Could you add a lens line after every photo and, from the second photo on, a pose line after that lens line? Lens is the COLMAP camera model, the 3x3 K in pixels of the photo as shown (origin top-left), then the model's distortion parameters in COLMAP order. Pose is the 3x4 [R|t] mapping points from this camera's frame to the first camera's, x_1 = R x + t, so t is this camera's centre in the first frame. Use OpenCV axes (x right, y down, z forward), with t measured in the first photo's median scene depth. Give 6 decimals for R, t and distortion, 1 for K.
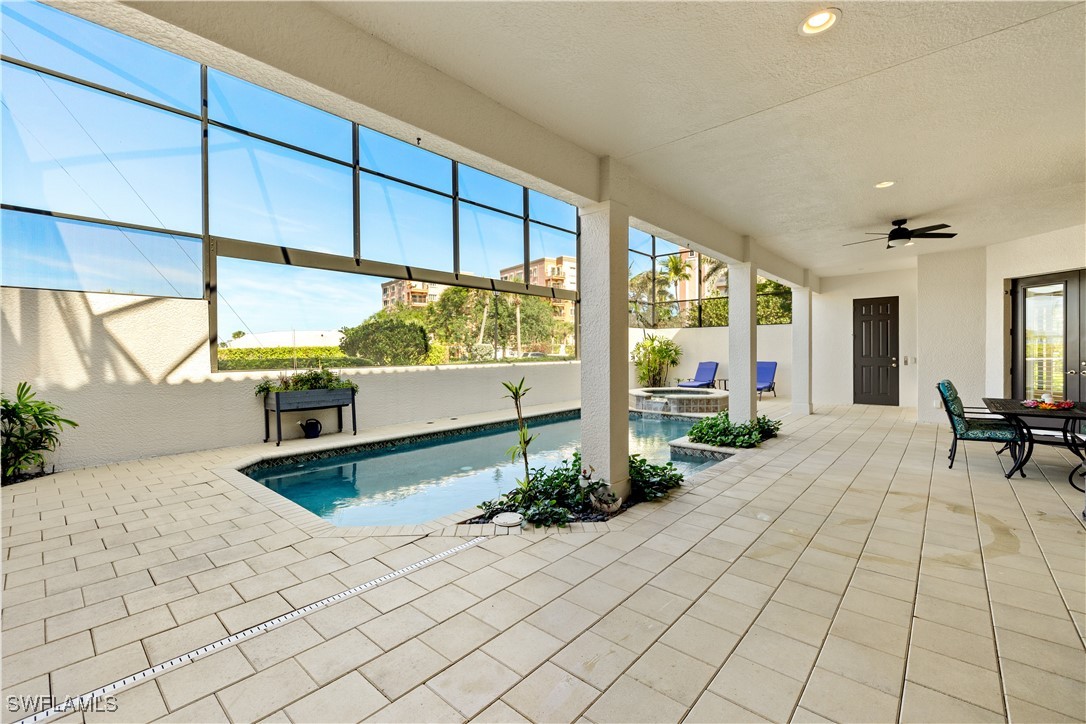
lens RADIAL K [[459.3, 0, 538.4], [0, 459.3, 355.1], [0, 0, 1]] dist [0.002159, 0.000280]
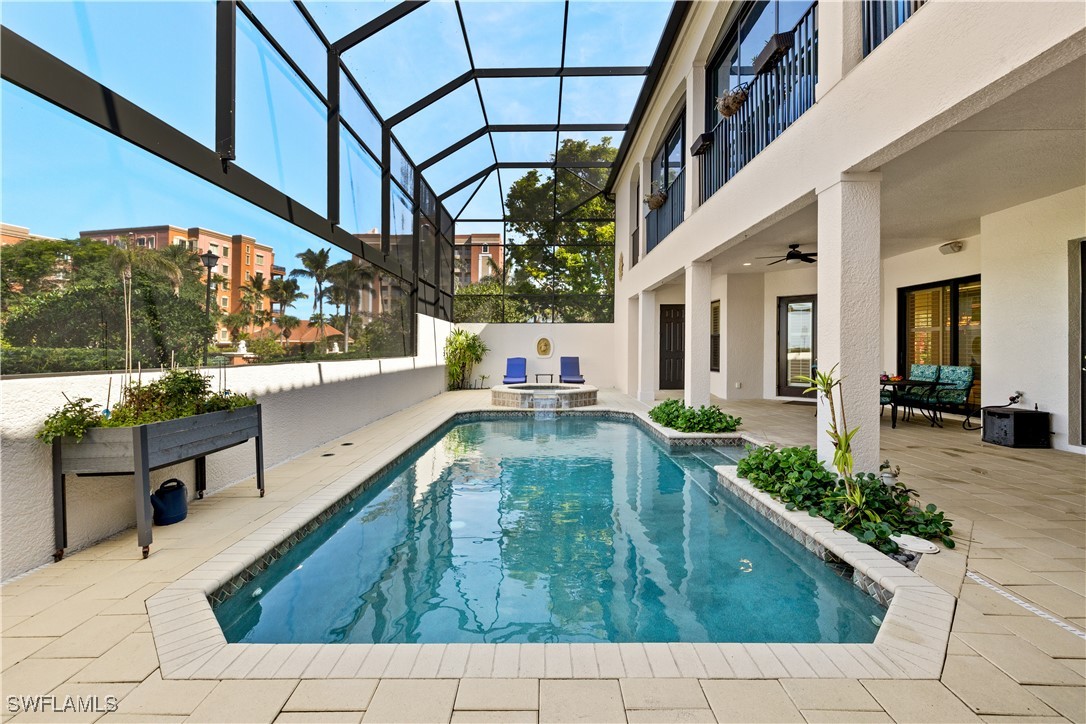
lens RADIAL K [[459.3, 0, 543.2], [0, 459.3, 362.8], [0, 0, 1]] dist [0.002159, 0.000280]
pose [[0.743750, -0.014509, 0.668300, -0.508262], [0.003424, 0.999834, 0.017896, 0.014448], [-0.668449, -0.011022, 0.743677, 0.401607]]
